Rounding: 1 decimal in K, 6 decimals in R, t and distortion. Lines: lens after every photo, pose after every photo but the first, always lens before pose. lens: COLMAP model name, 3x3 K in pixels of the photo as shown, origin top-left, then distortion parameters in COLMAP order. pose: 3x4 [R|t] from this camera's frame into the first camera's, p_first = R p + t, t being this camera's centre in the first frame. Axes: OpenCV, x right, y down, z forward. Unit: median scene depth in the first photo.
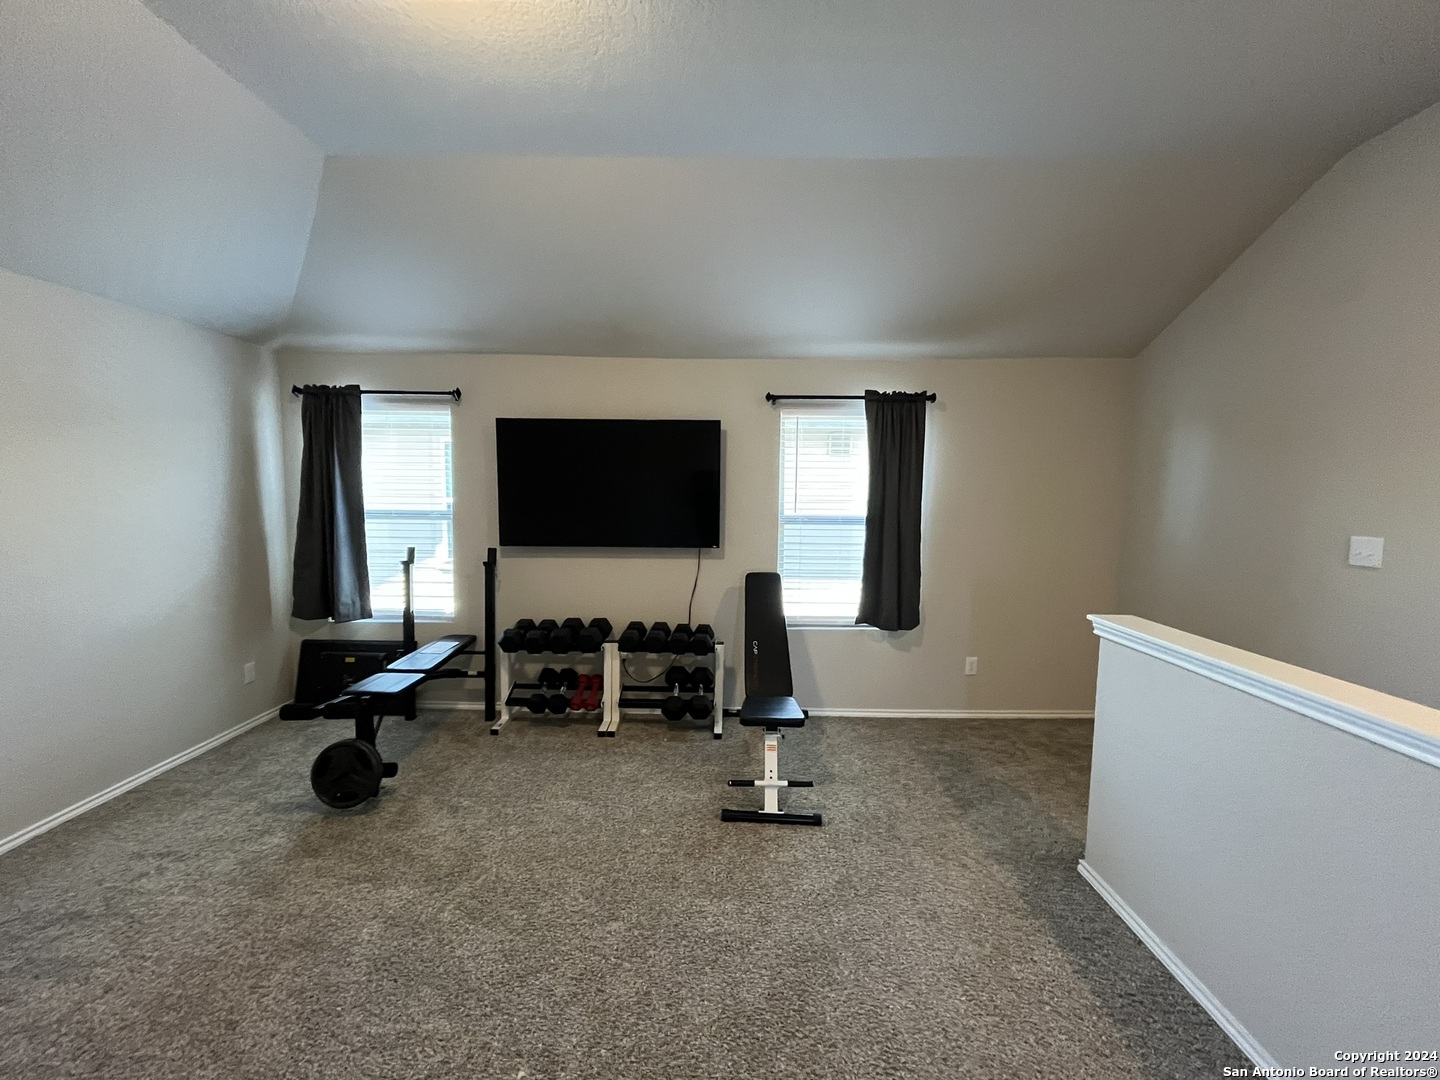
lens RADIAL K [[582.4, 0, 716.6], [0, 582.4, 538.4], [0, 0, 1]] dist [-0.006457, -0.000021]
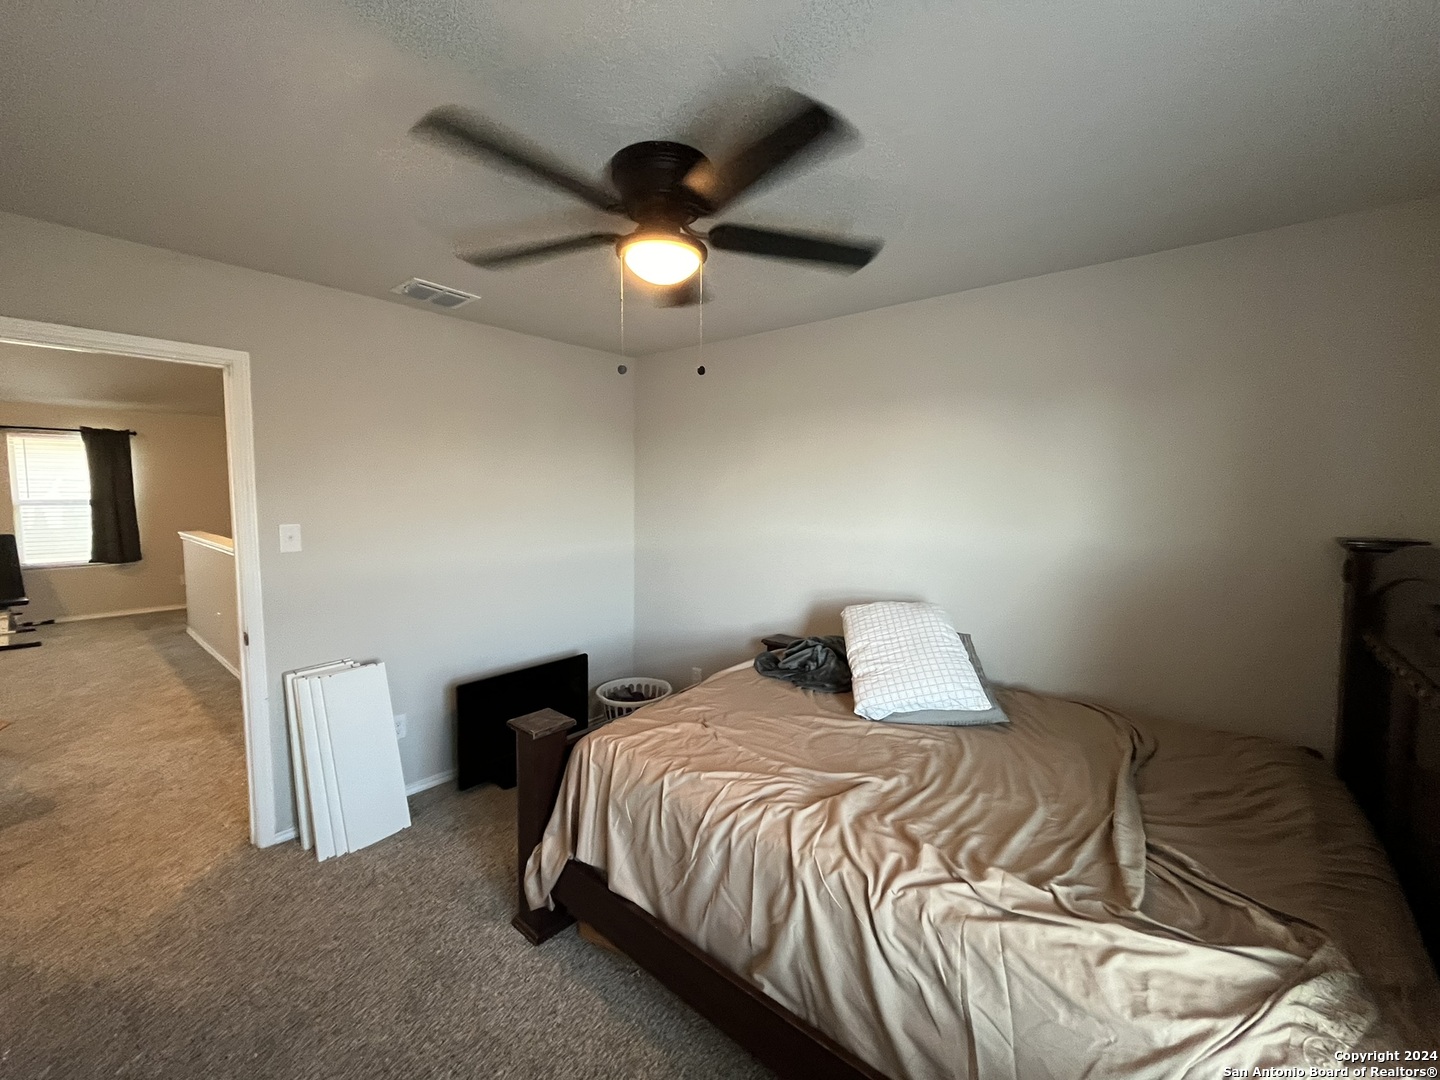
lens RADIAL K [[582.4, 0, 720.1], [0, 582.4, 540.5], [0, 0, 1]] dist [-0.006457, -0.000021]
pose [[0.628726, -0.075824, 0.773921, 0.097424], [0.068221, 0.996776, 0.042236, 0.139809], [-0.774628, 0.026243, 0.631872, -1.541654]]
